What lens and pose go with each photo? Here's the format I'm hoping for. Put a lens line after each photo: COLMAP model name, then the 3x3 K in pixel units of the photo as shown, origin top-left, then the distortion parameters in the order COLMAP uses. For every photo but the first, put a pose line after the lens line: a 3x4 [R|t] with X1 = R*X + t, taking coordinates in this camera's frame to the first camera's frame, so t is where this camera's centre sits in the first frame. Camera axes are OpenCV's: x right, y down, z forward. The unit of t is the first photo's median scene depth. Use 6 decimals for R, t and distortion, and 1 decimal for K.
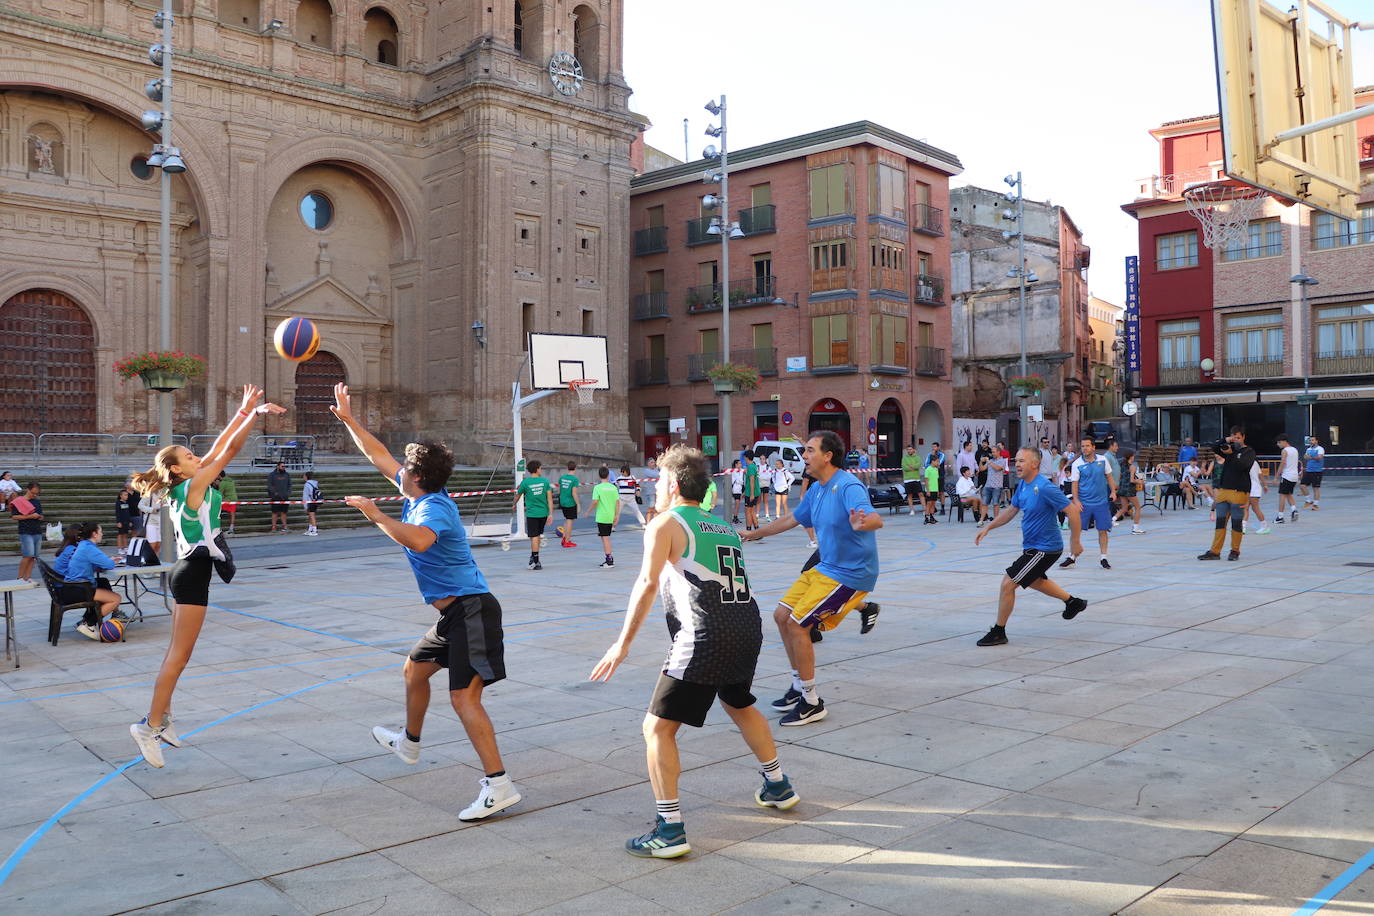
lens RADIAL K [[1128.8, 0, 692.8], [0, 1128.8, 491.0], [0, 0, 1]] dist [-0.181474, 0.153448]
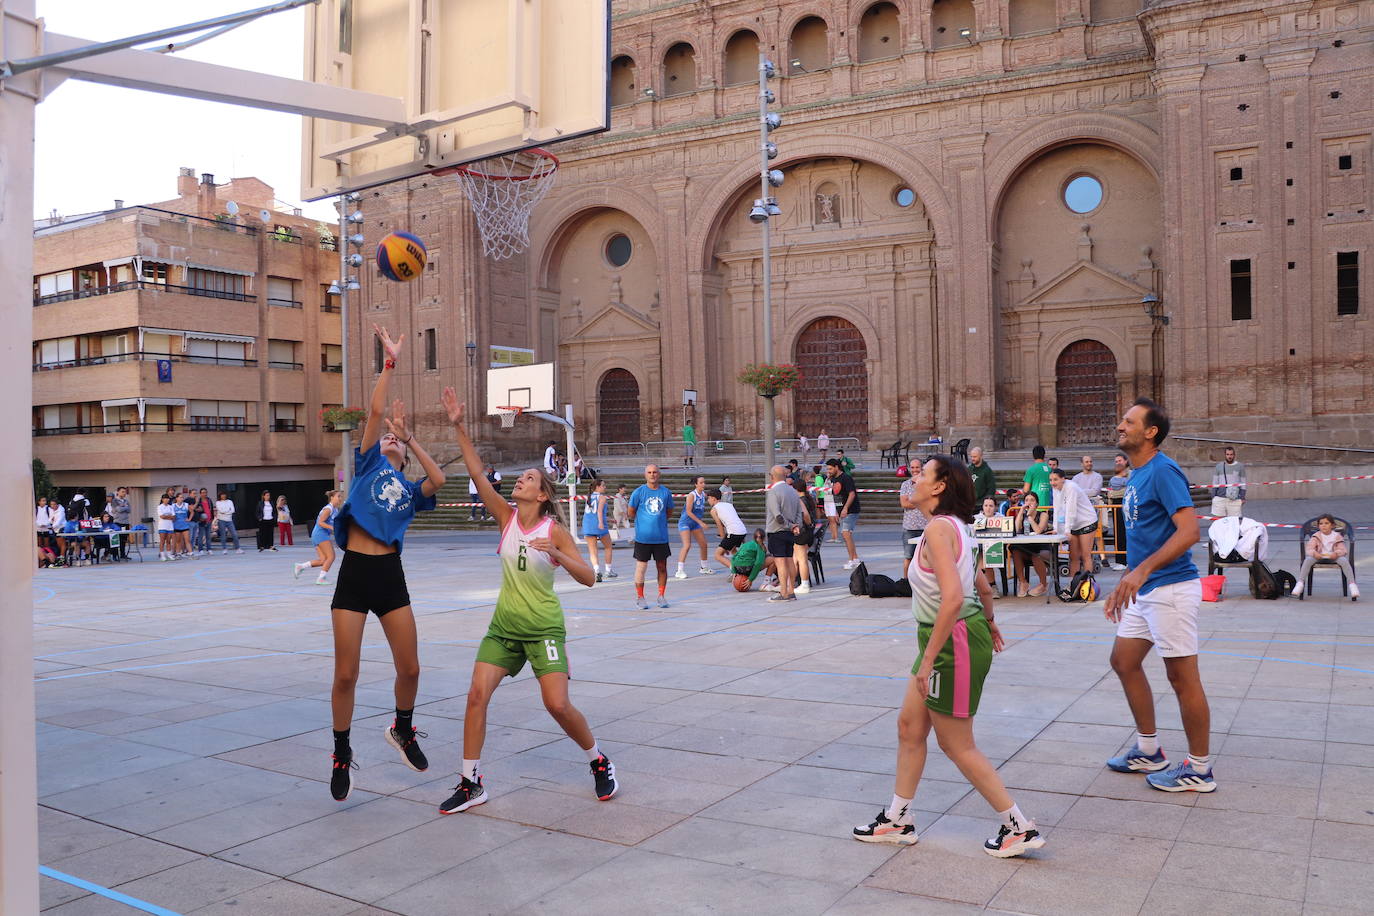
lens RADIAL K [[1128.8, 0, 692.8], [0, 1128.8, 491.0], [0, 0, 1]] dist [-0.181474, 0.153448]
pose [[0.299342, 0.032202, -0.953602, 0.538711], [-0.006907, 0.999477, 0.031583, -0.026249], [0.954121, -0.002868, 0.299408, 0.436562]]
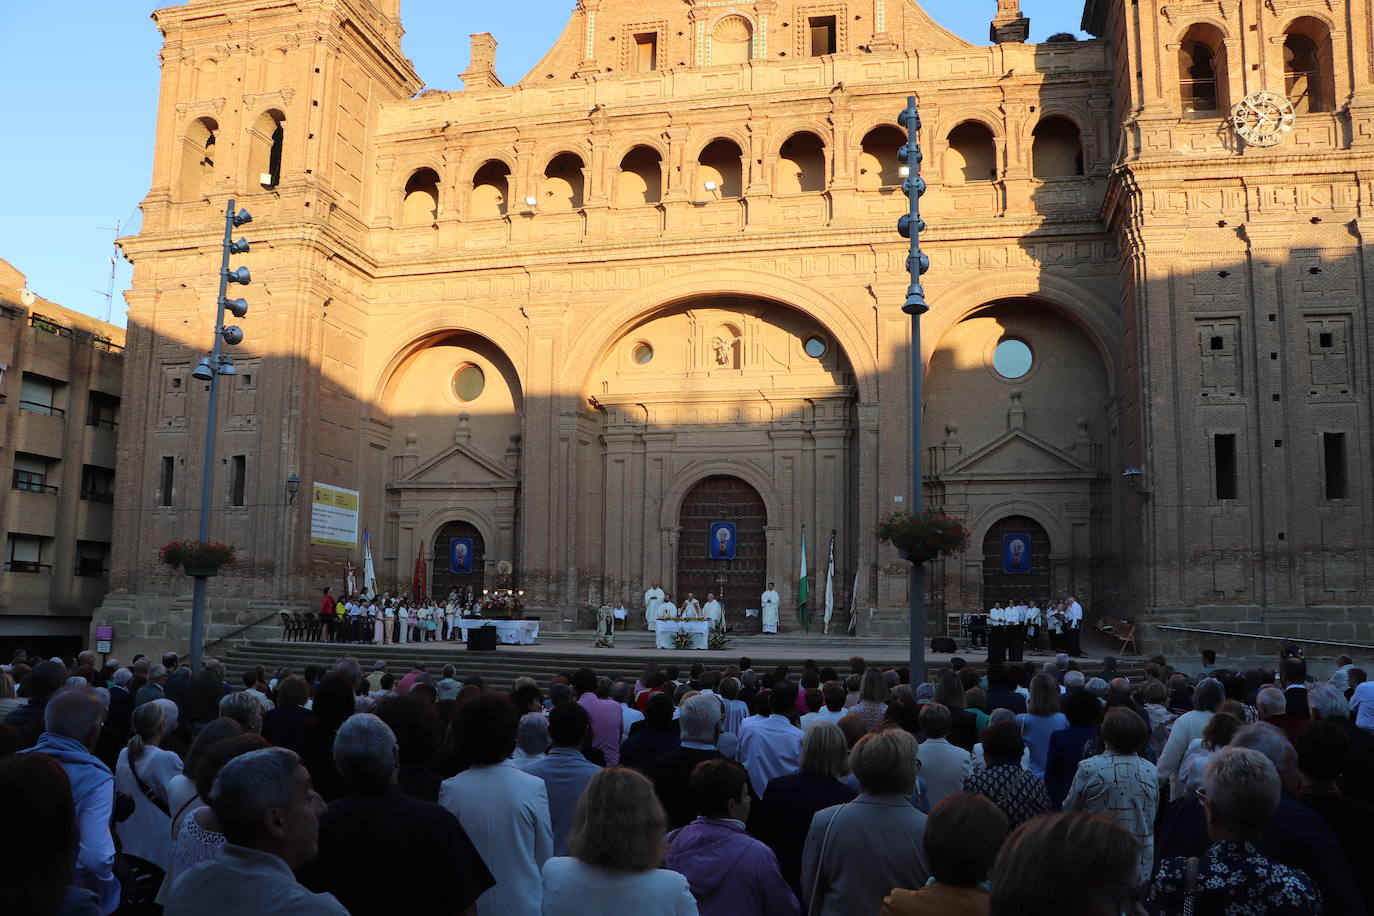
lens RADIAL K [[1128.8, 0, 692.8], [0, 1128.8, 491.0], [0, 0, 1]] dist [-0.181474, 0.153448]
pose [[0.525394, -0.086352, -0.846466, 0.306990], [-0.042969, 0.990875, -0.127755, -0.026208], [0.849774, 0.103493, 0.516889, 0.370718]]
